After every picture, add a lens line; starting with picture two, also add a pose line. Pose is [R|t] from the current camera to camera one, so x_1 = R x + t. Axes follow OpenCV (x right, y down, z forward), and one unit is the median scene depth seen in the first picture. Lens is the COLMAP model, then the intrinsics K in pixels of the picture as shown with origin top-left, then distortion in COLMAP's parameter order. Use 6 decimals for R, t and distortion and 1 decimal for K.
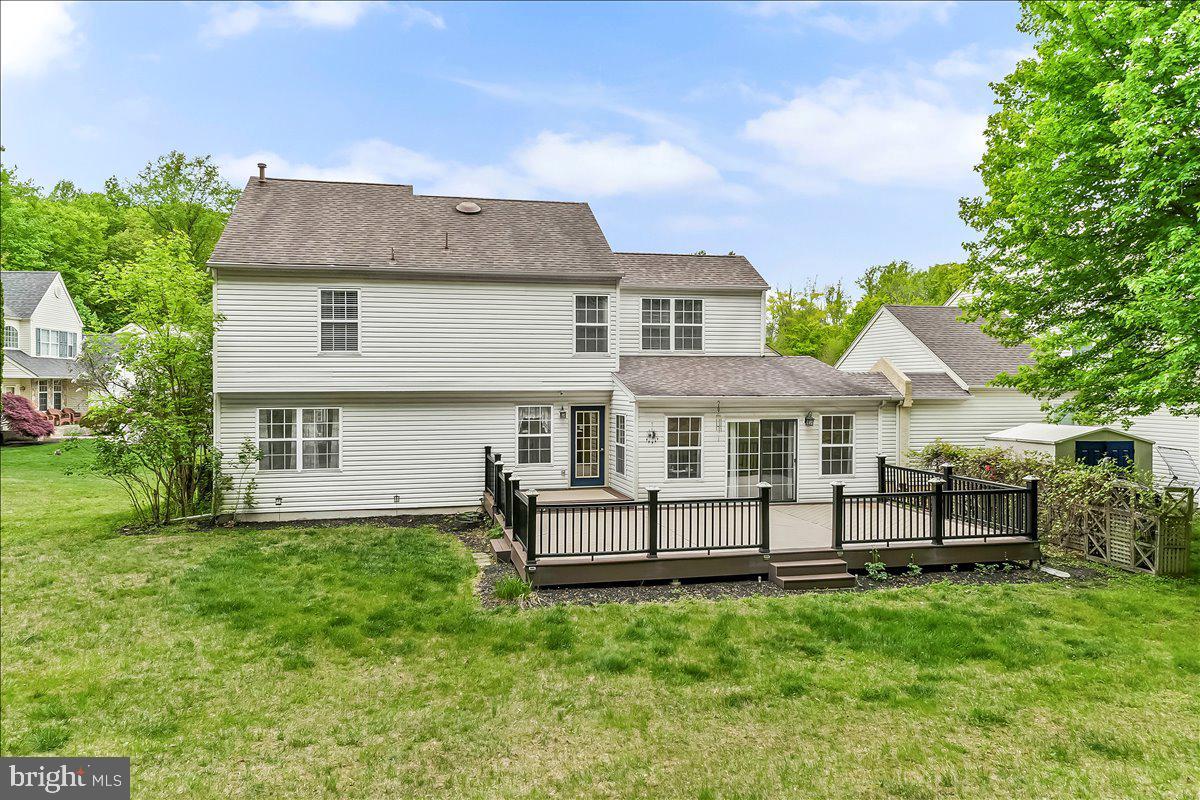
lens RADIAL K [[976.4, 0, 600.5], [0, 976.4, 391.7], [0, 0, 1]] dist [0.033344, -0.008071]
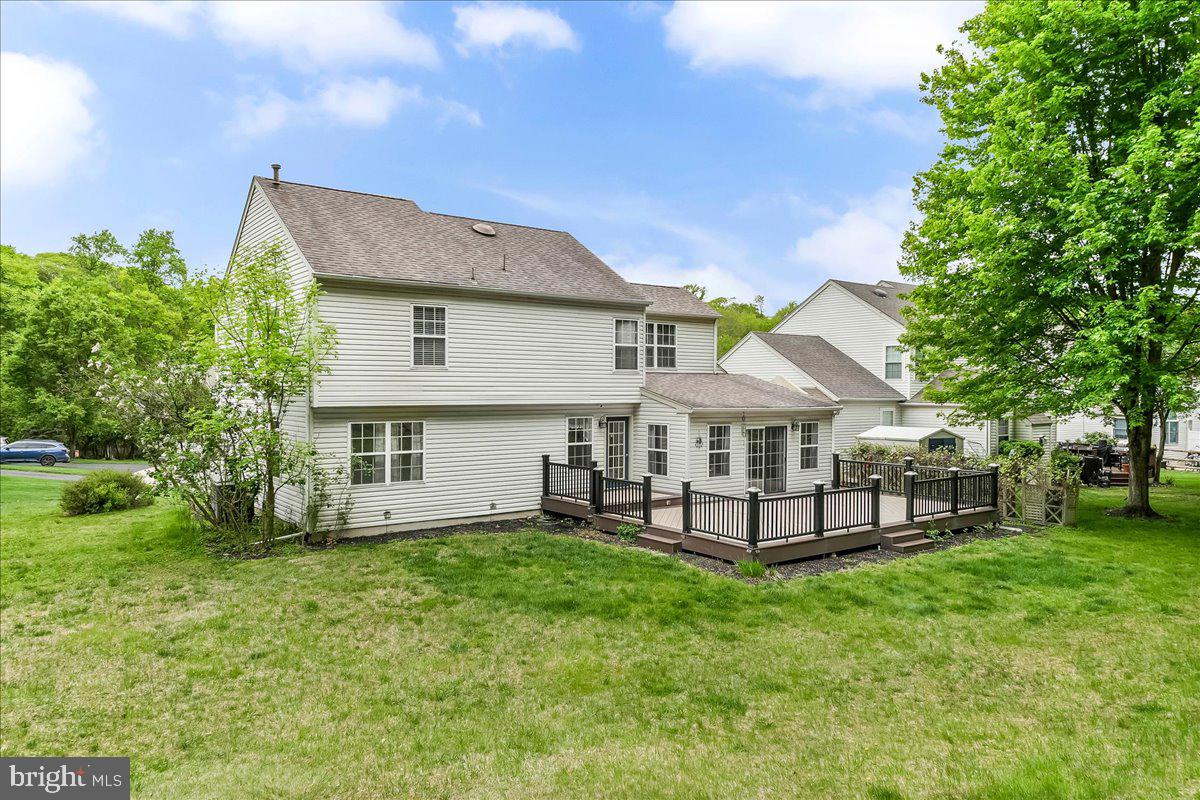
lens RADIAL K [[976.4, 0, 606.2], [0, 976.4, 403.7], [0, 0, 1]] dist [0.033344, -0.008071]
pose [[0.878311, -0.003687, 0.478075, -0.593533], [0.000190, 0.999973, 0.007363, -0.009288], [-0.478089, -0.006376, 0.878288, 0.012863]]
